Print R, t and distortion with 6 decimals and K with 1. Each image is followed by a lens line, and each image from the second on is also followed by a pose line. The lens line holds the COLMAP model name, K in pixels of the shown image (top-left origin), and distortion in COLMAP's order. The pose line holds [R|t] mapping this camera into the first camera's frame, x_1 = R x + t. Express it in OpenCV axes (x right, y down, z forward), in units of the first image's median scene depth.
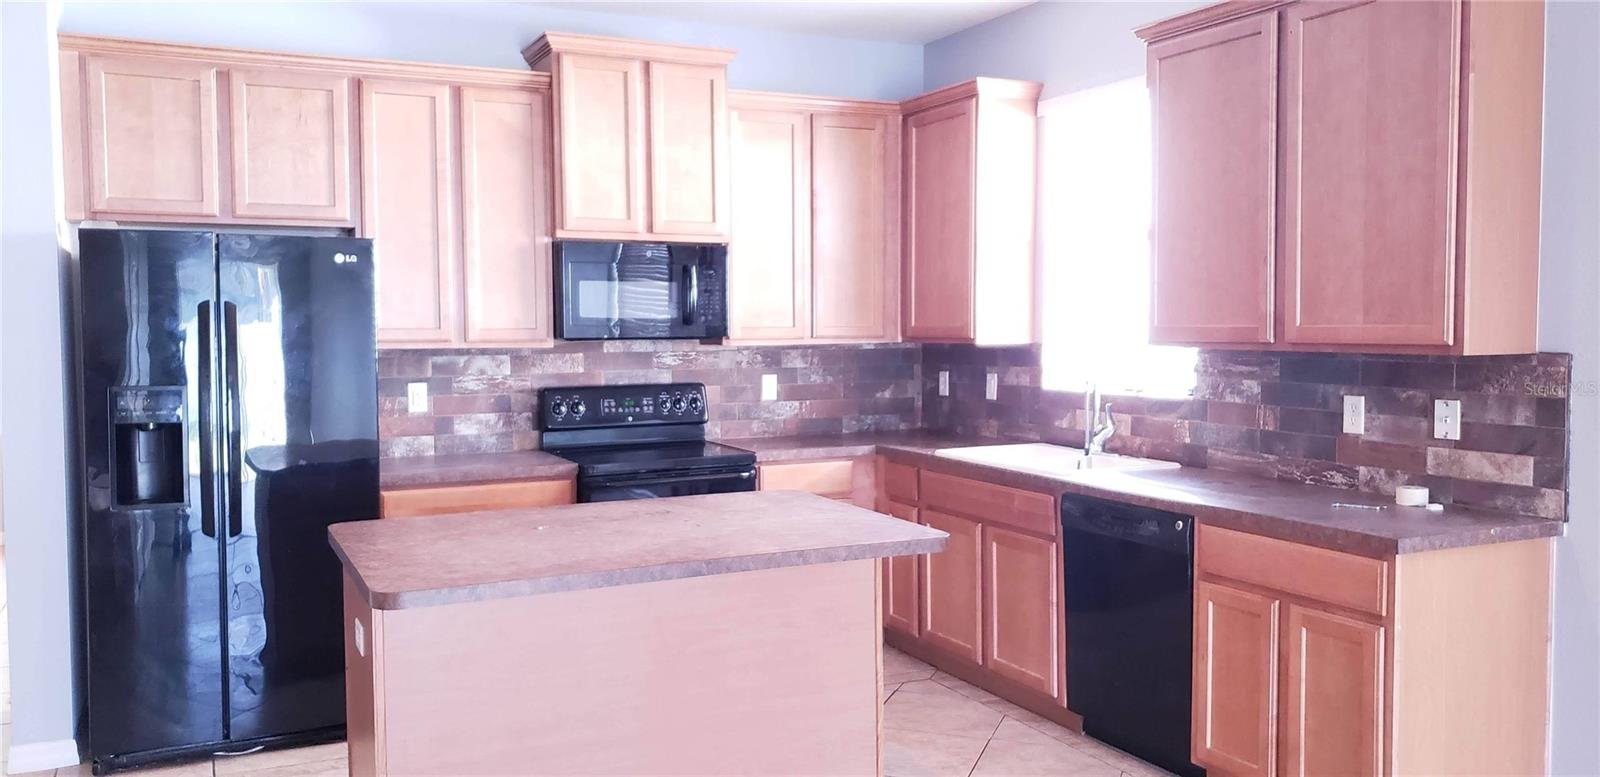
lens RADIAL K [[1317.1, 0, 801.8], [0, 1317.1, 384.7], [0, 0, 1]] dist [0.113713, -0.053014]
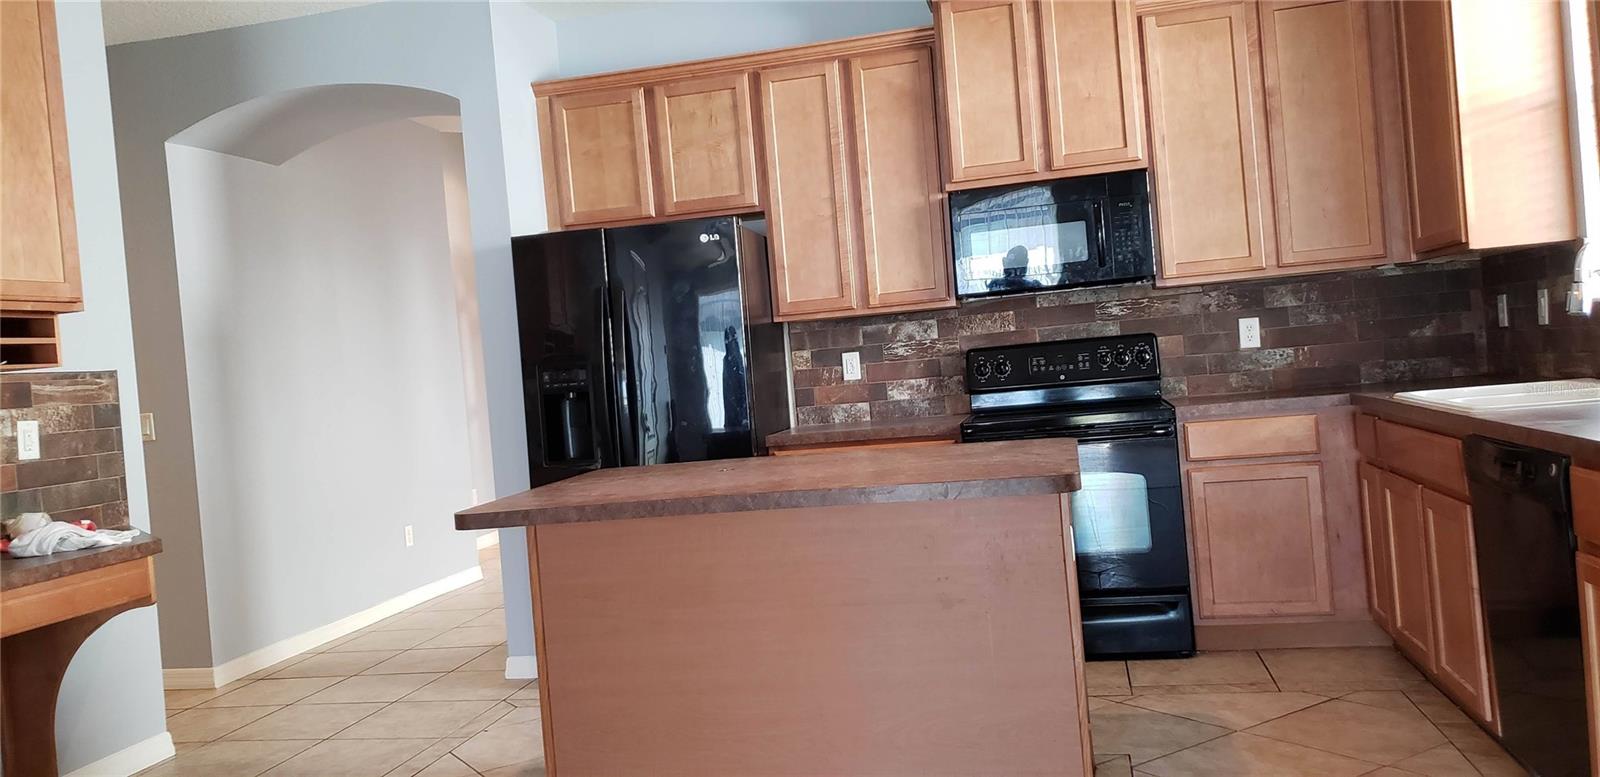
lens RADIAL K [[1317.1, 0, 790.4], [0, 1317.1, 390.1], [0, 0, 1]] dist [0.113713, -0.053014]
pose [[0.774970, -0.048619, -0.630125, 0.313496], [0.049565, 0.998641, -0.016094, 0.041480], [0.630052, -0.018760, 0.776327, 0.164307]]
